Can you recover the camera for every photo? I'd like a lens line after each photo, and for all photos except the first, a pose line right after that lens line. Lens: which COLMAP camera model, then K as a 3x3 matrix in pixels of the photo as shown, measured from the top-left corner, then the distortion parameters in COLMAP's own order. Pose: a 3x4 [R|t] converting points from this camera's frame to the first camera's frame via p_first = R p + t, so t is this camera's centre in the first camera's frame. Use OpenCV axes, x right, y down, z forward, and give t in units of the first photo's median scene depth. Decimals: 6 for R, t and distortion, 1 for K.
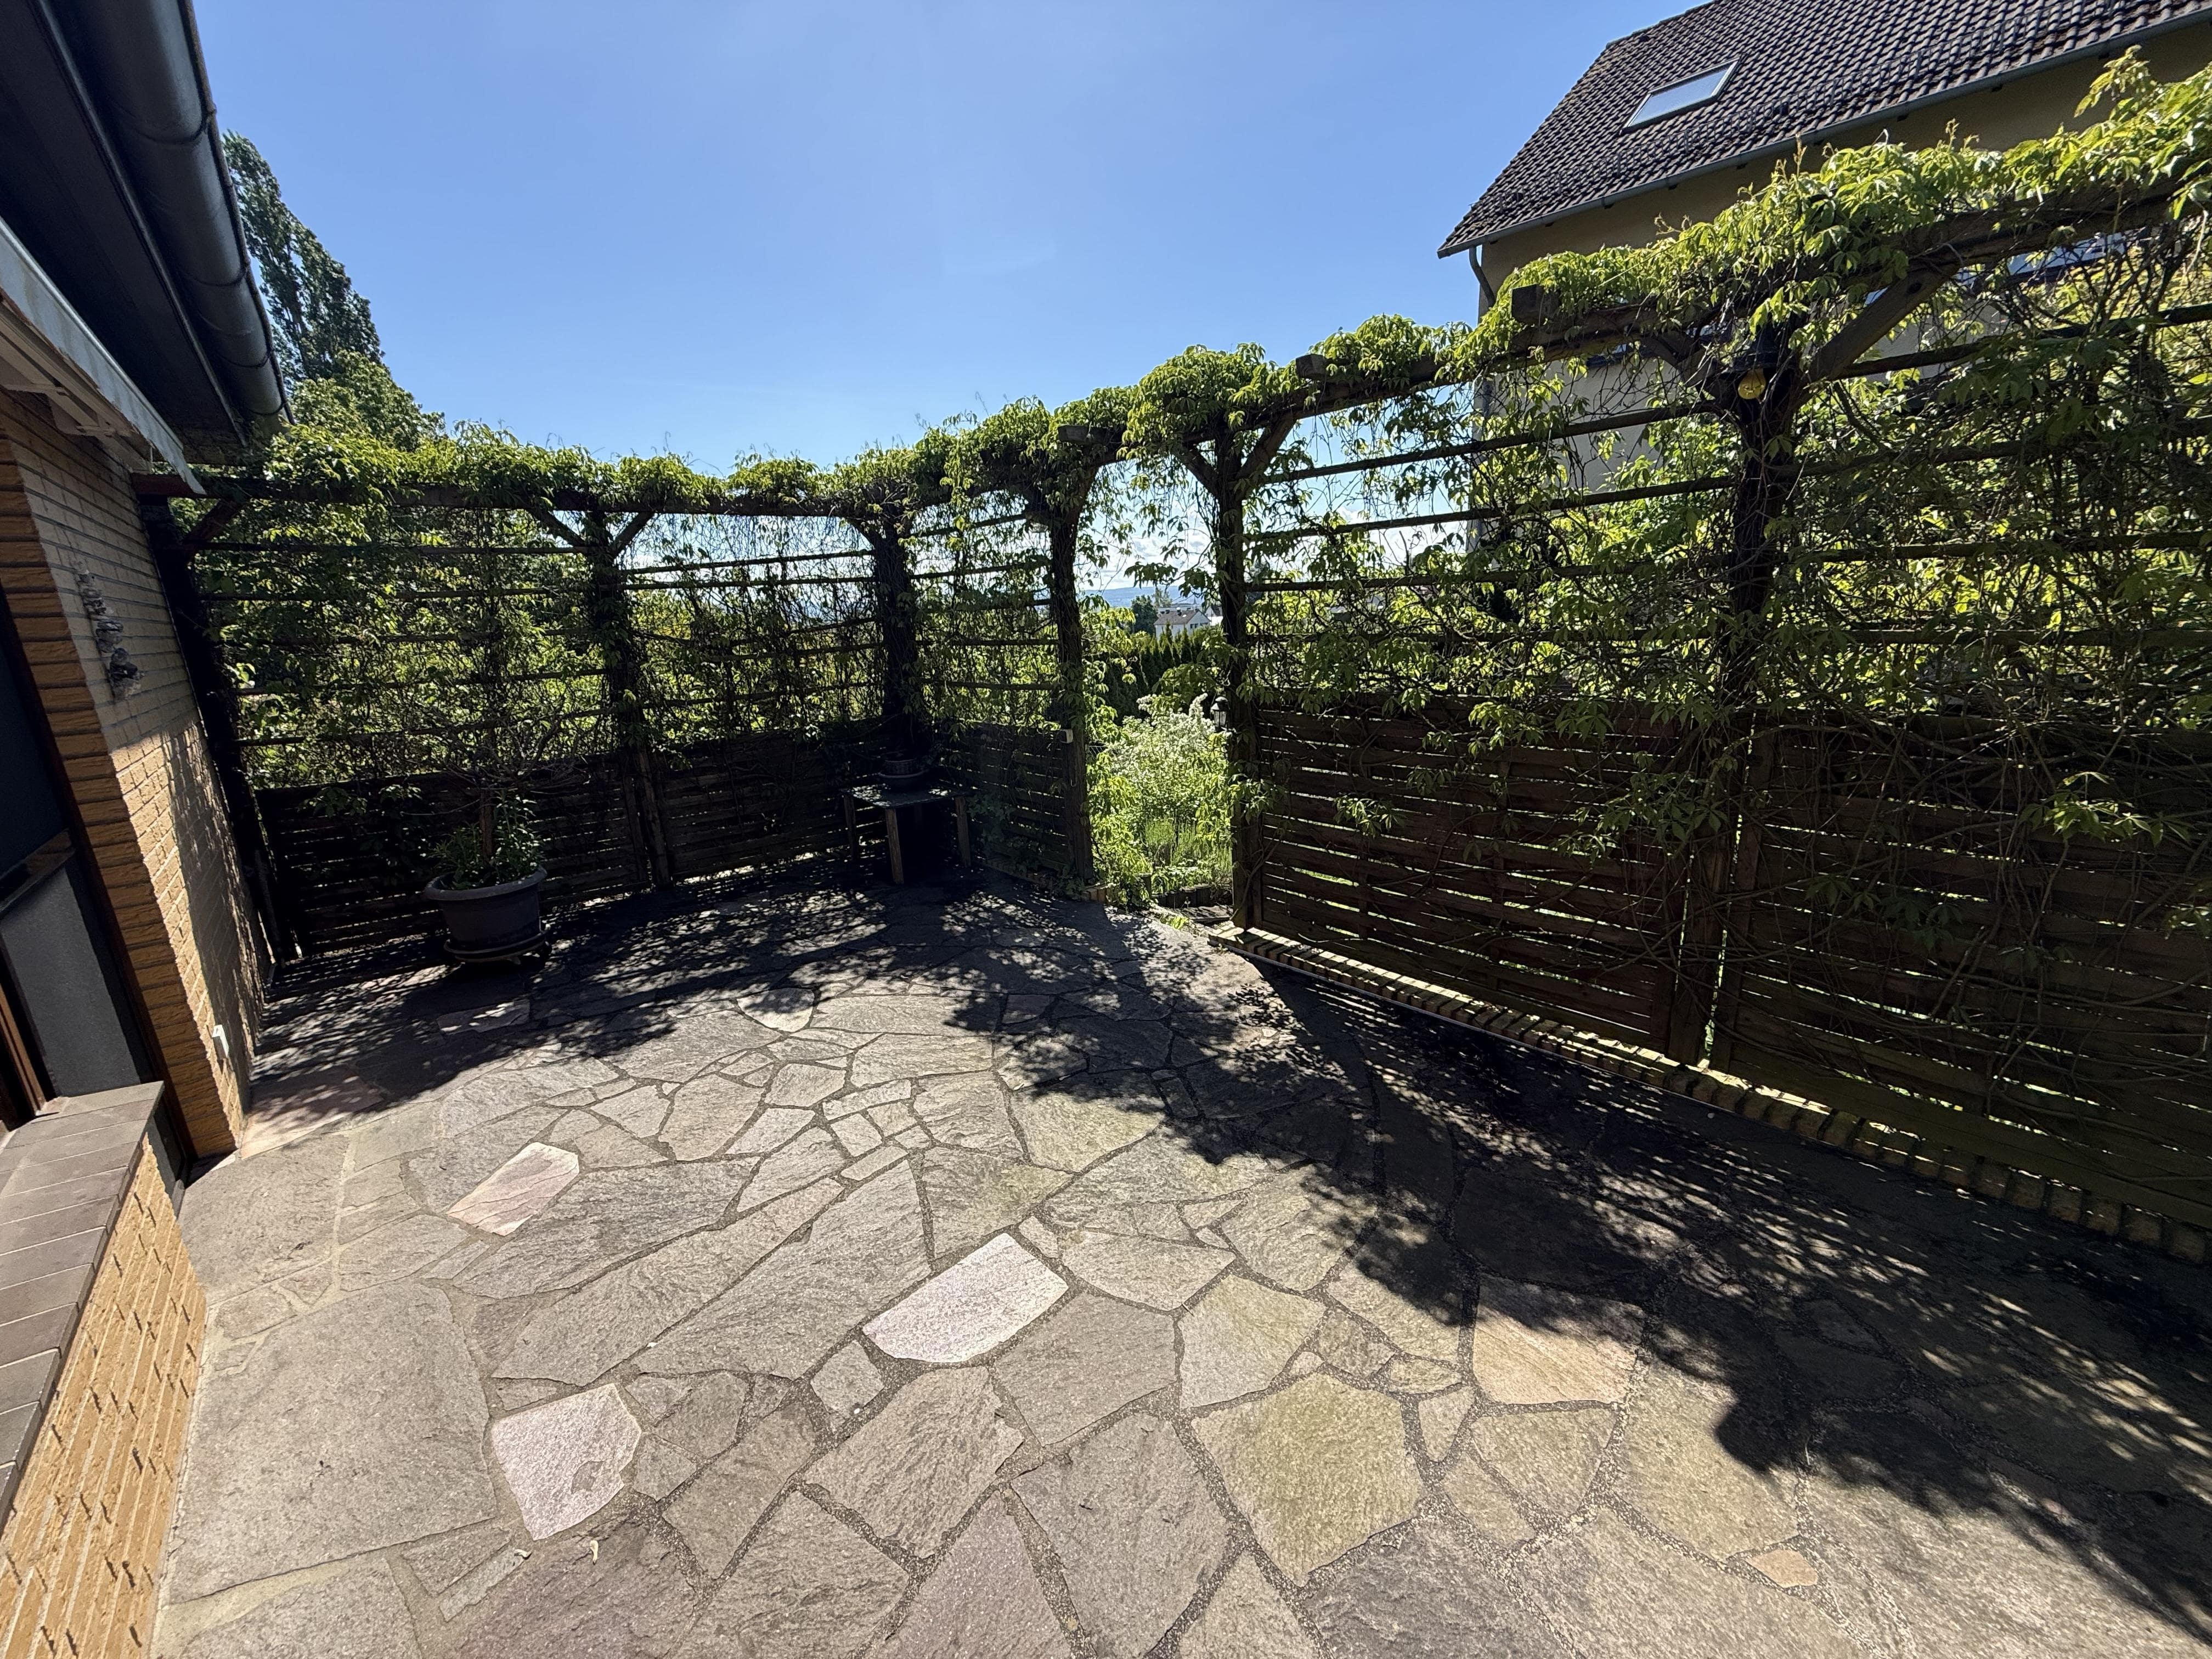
lens RADIAL K [[879.5, 0, 1097.6], [0, 879.5, 830.9], [0, 0, 1]] dist [-0.000916, -0.000102]
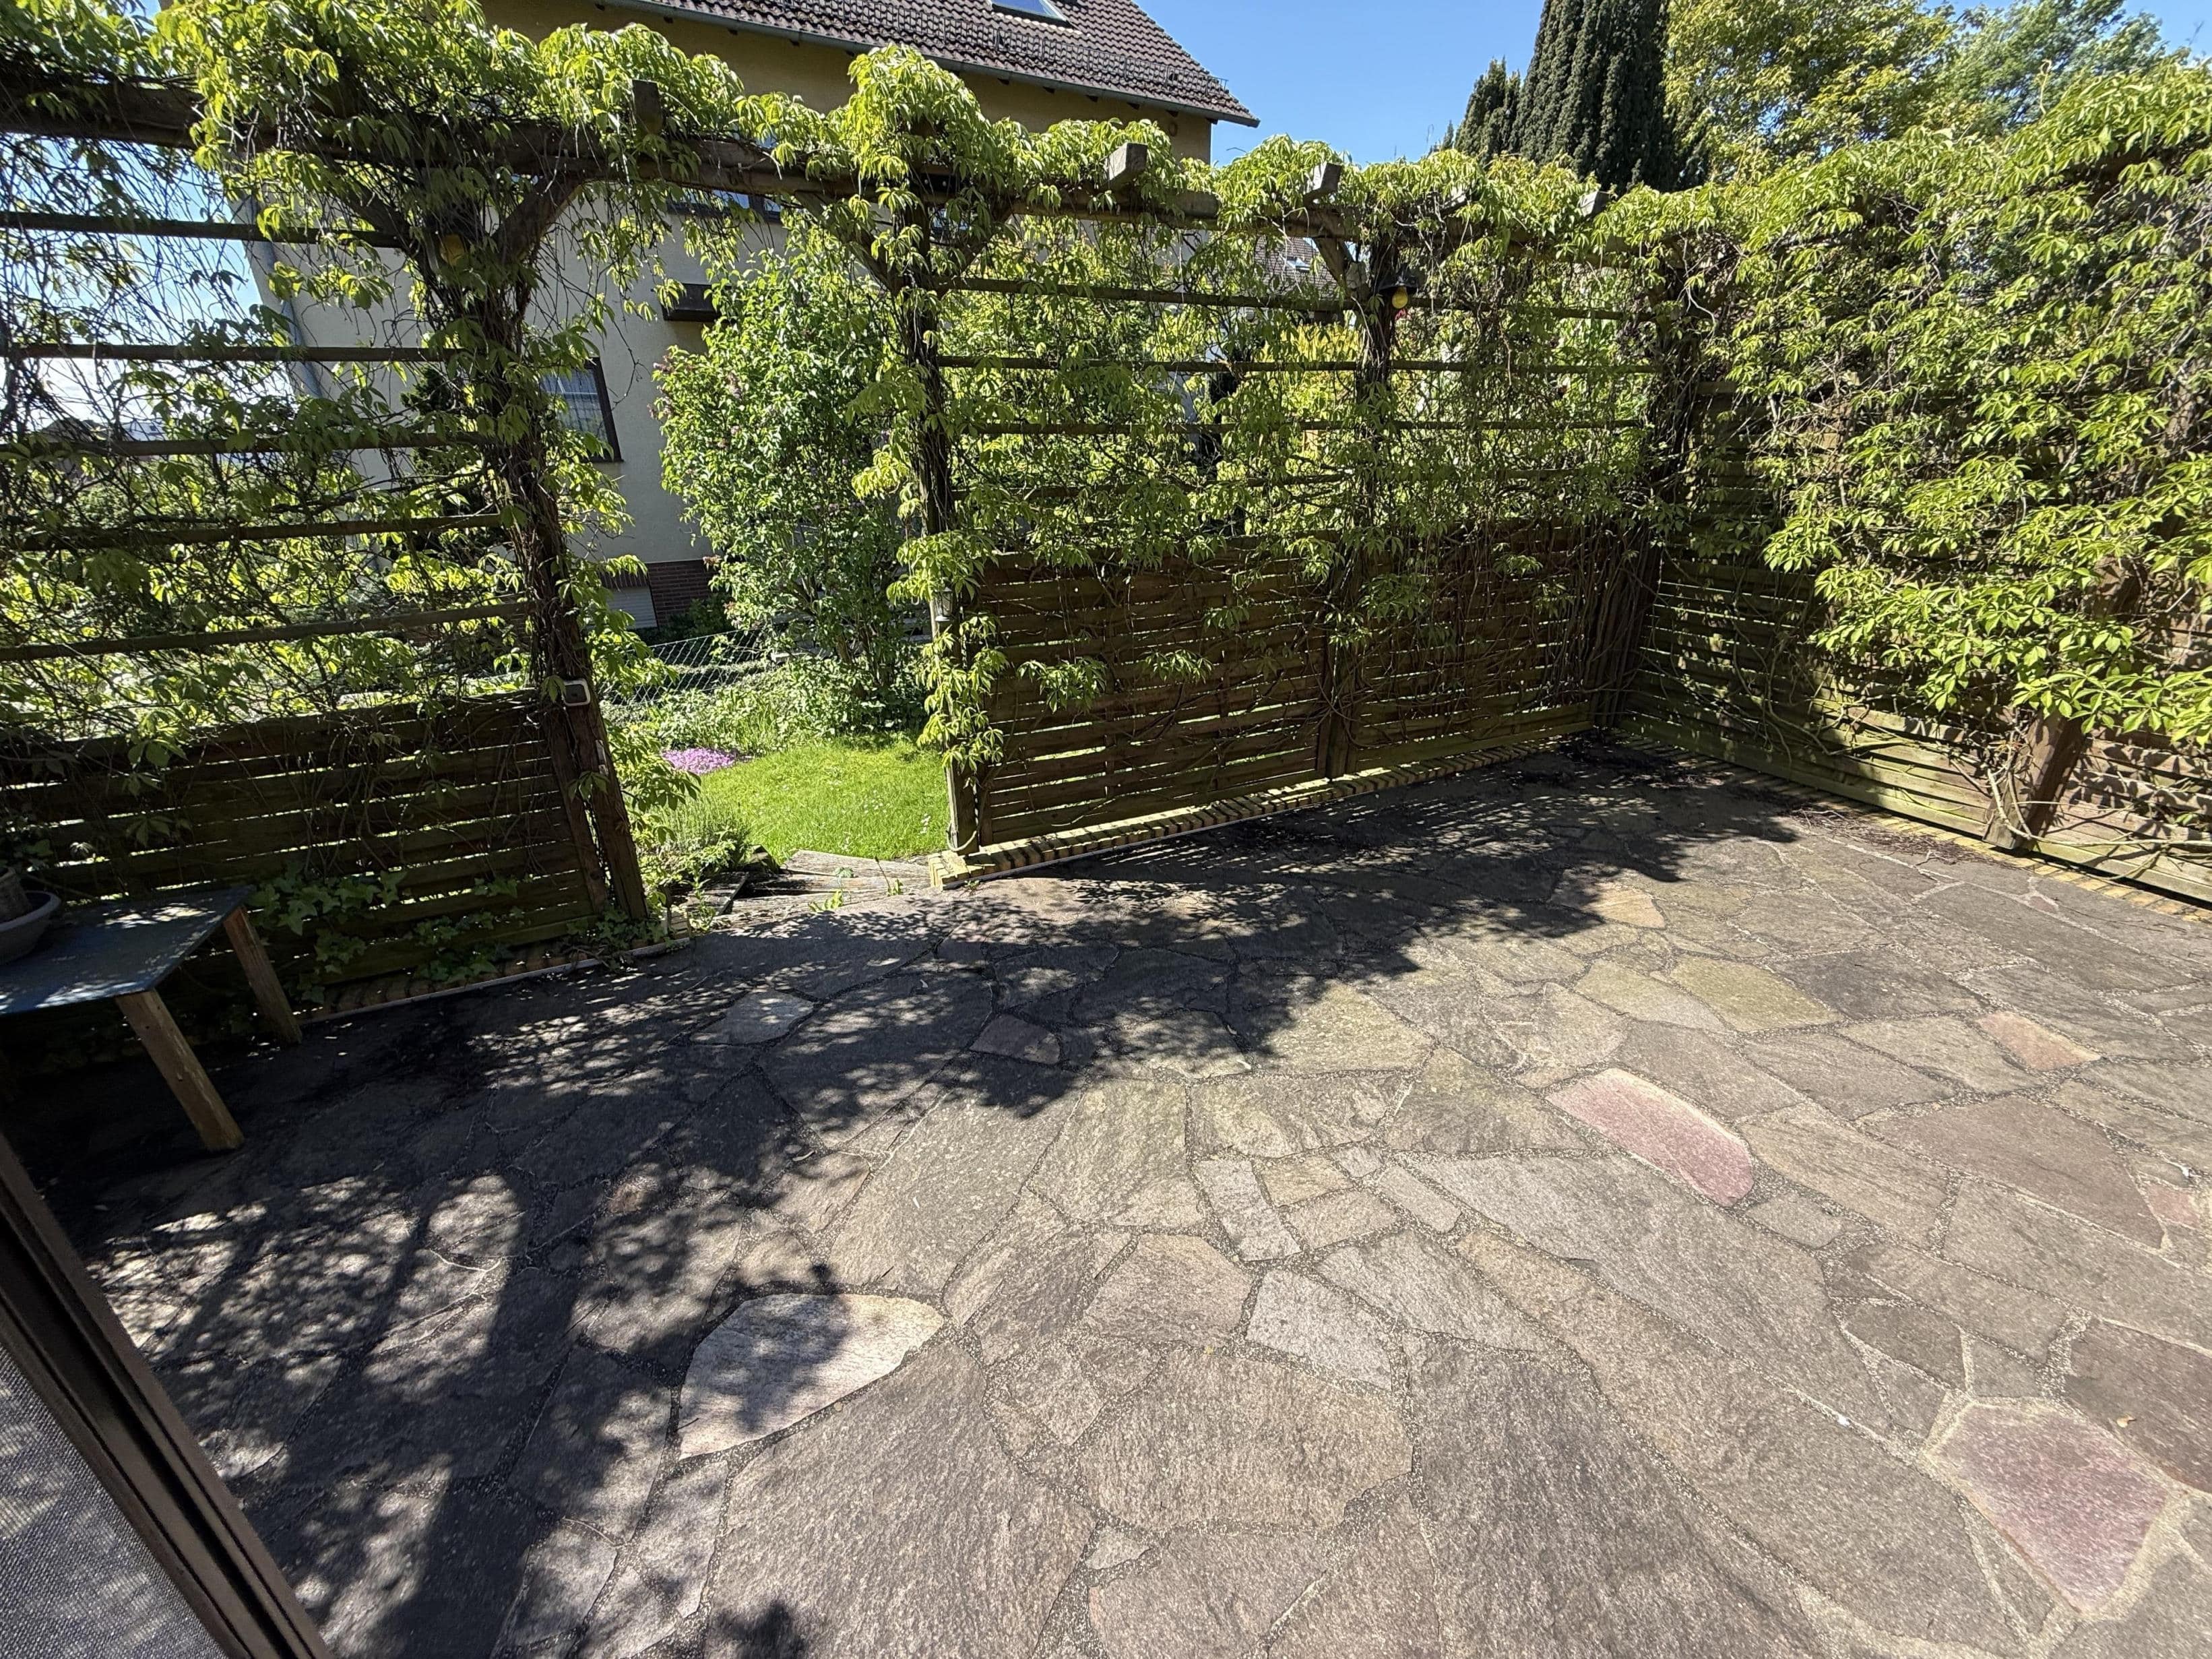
lens RADIAL K [[879.6, 0, 1091.6], [0, 879.6, 833.3], [0, 0, 1]] dist [-0.000916, -0.000102]
pose [[0.273998, -0.348207, 0.896480, -0.625239], [0.246311, 0.926471, 0.284574, -0.134702], [-0.929653, 0.142841, 0.339619, 0.670693]]
